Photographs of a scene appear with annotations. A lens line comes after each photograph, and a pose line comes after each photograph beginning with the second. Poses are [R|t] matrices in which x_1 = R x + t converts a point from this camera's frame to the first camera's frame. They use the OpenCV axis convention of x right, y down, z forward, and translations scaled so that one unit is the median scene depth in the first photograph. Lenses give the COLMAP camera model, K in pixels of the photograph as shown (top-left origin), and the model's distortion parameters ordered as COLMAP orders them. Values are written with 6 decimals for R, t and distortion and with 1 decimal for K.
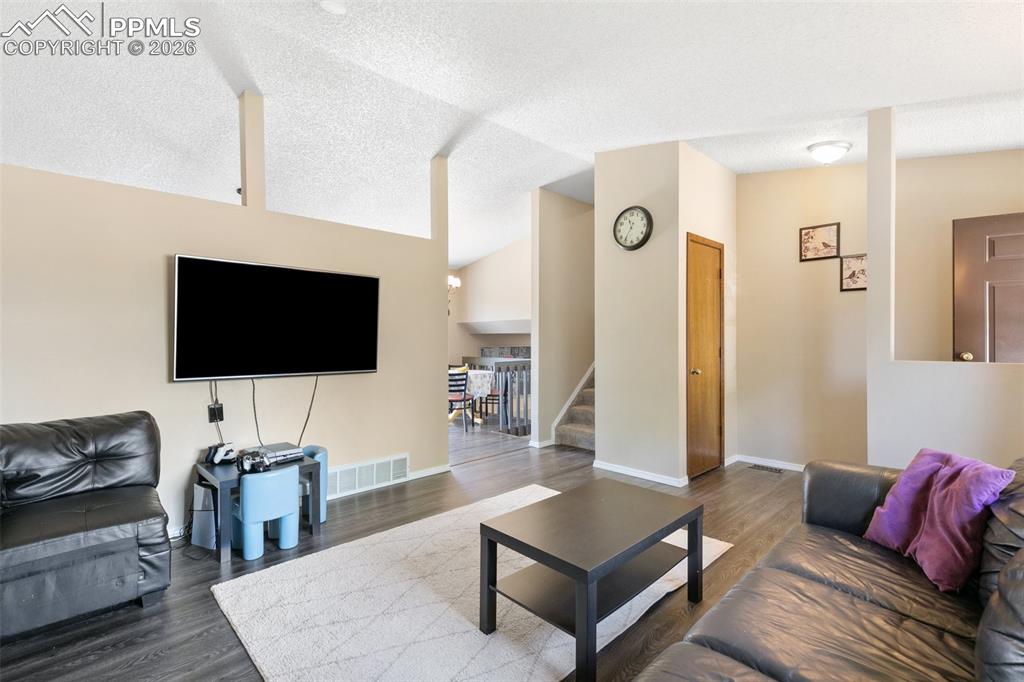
lens RADIAL K [[462.1, 0, 517.0], [0, 462.1, 341.4], [0, 0, 1]] dist [0.006919, -0.000613]
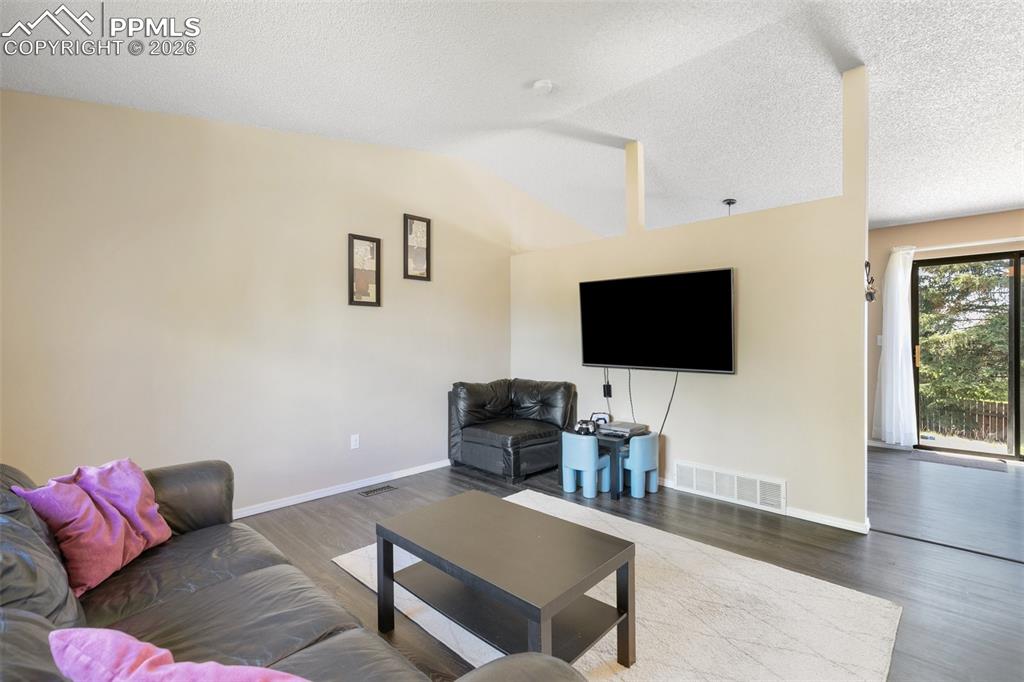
lens RADIAL K [[458.7, 0, 513.3], [0, 458.7, 340.8], [0, 0, 1]] dist [0.005086, -0.000478]
pose [[0.030346, 0.007532, -0.999511, 0.541774], [-0.001099, 0.999971, 0.007502, -0.004104], [0.999539, 0.000871, 0.030354, 0.512491]]
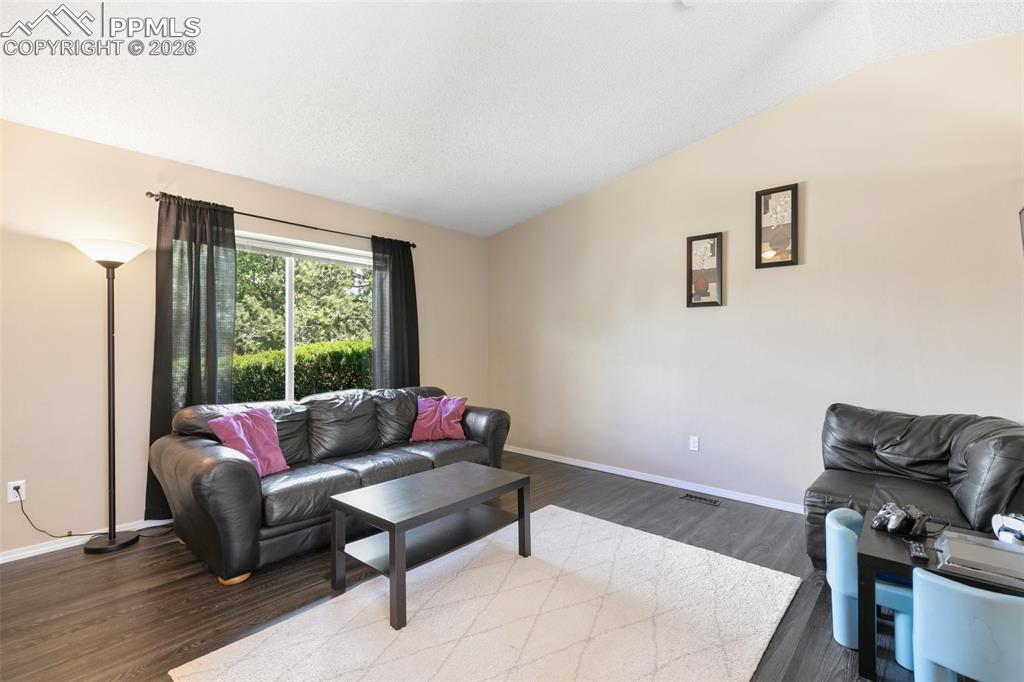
lens RADIAL K [[458.7, 0, 513.3], [0, 458.7, 340.8], [0, 0, 1]] dist [0.005086, -0.000478]
pose [[-0.997411, 0.005812, -0.071676, 0.029912], [0.005601, 0.999979, 0.003140, -0.005451], [0.071692, 0.002730, -0.997423, 1.125992]]
